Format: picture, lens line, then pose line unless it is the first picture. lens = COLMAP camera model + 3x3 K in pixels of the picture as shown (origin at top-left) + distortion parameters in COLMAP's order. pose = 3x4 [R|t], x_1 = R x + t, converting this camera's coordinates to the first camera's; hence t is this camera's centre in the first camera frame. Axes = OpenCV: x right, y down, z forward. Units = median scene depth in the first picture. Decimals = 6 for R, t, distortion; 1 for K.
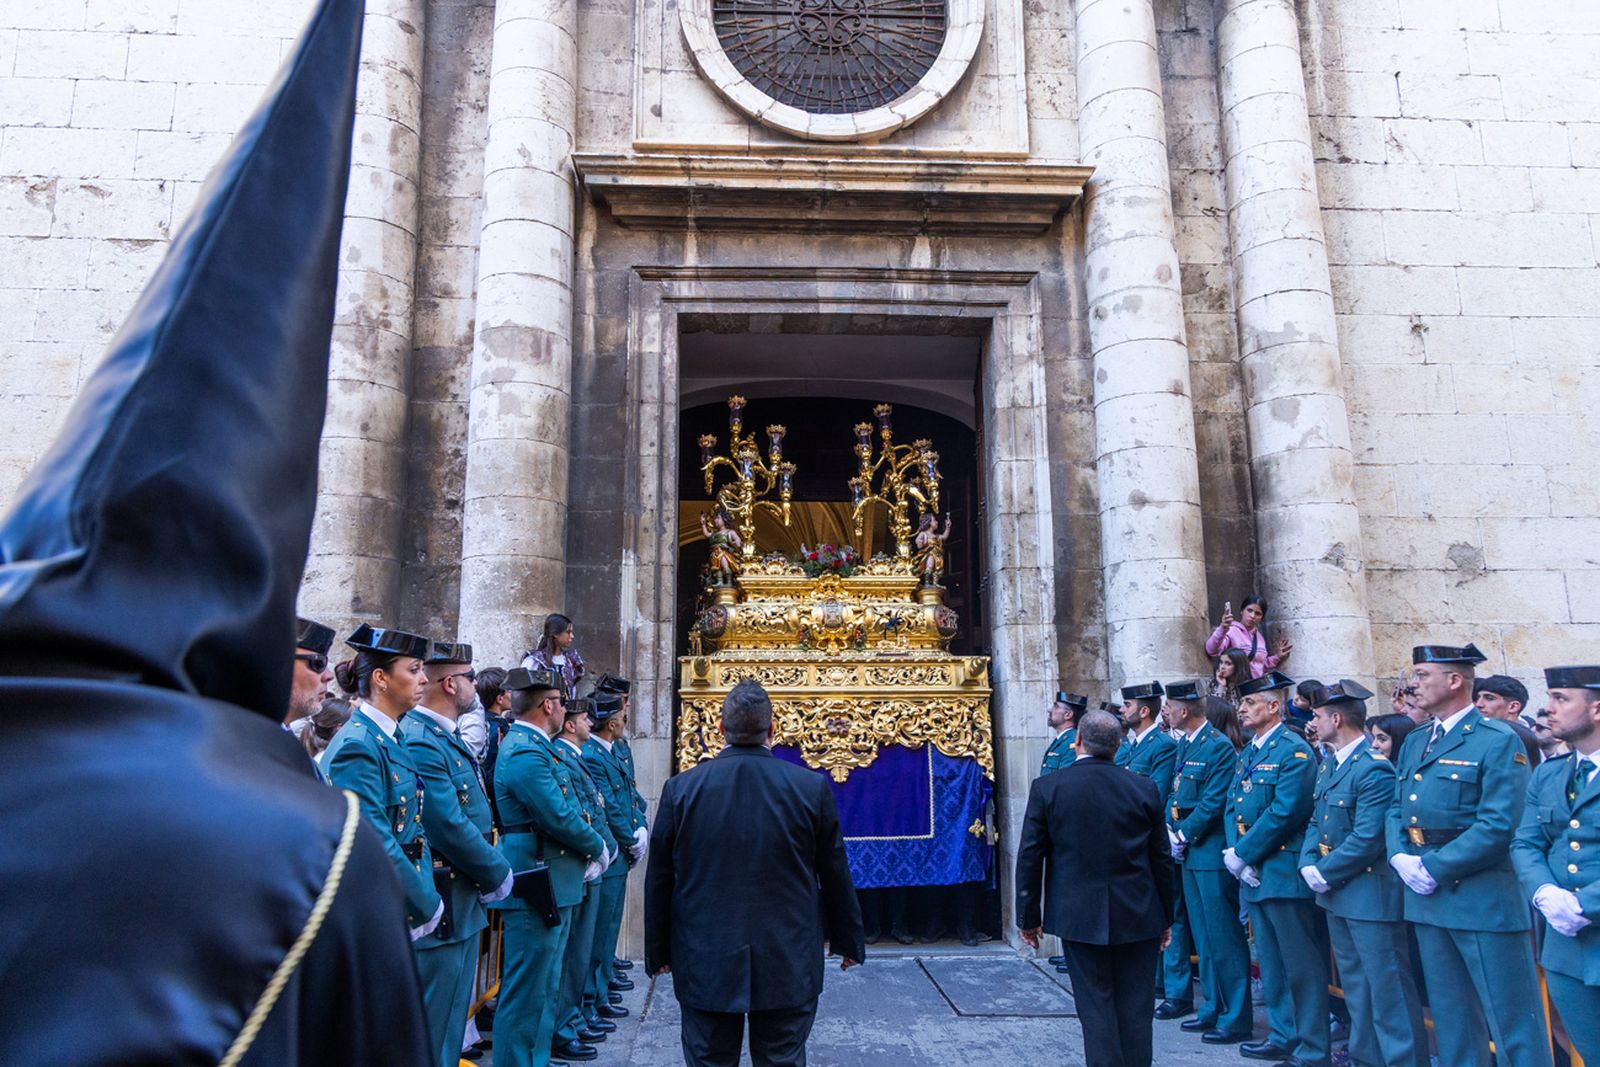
lens RADIAL K [[1074.8, 0, 806.2], [0, 1074.8, 538.5], [0, 0, 1]] dist [0.010797, -0.002135]
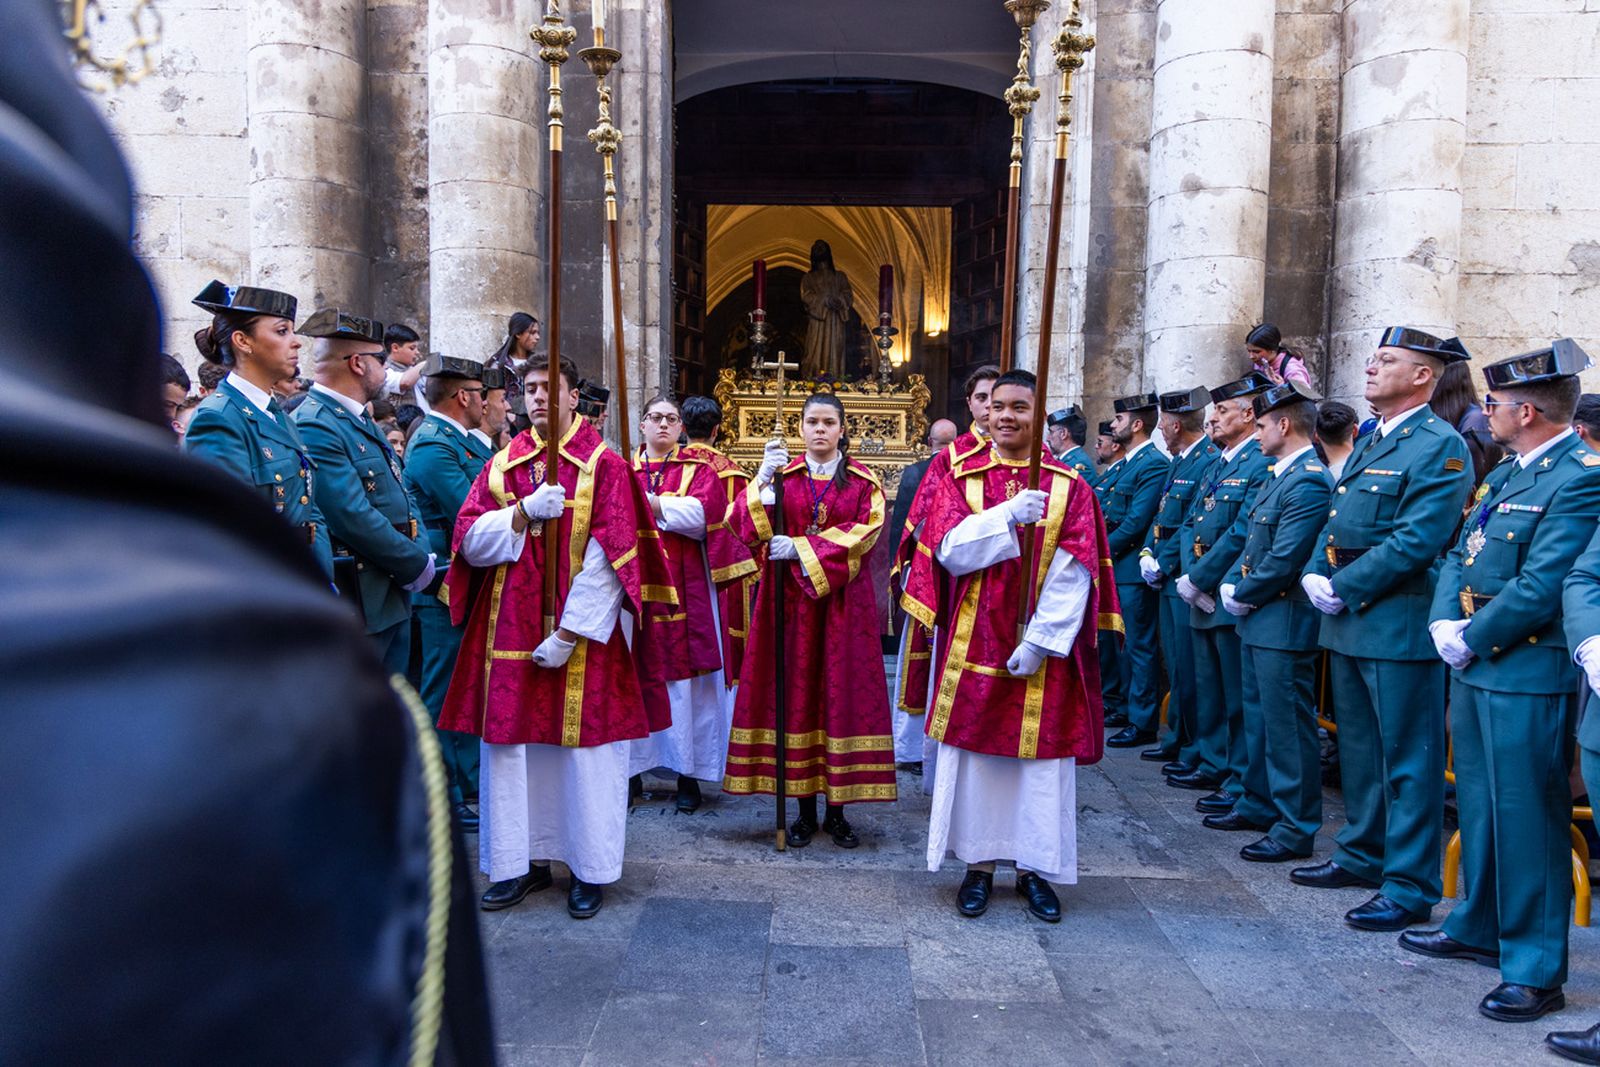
lens RADIAL K [[1074.8, 0, 806.2], [0, 1074.8, 538.5], [0, 0, 1]] dist [0.010797, -0.002135]
pose [[0.995666, 0.027257, -0.088913, 0.084794], [-0.005025, 0.970456, 0.241227, 0.030101], [0.092861, -0.239735, 0.966387, 0.075207]]
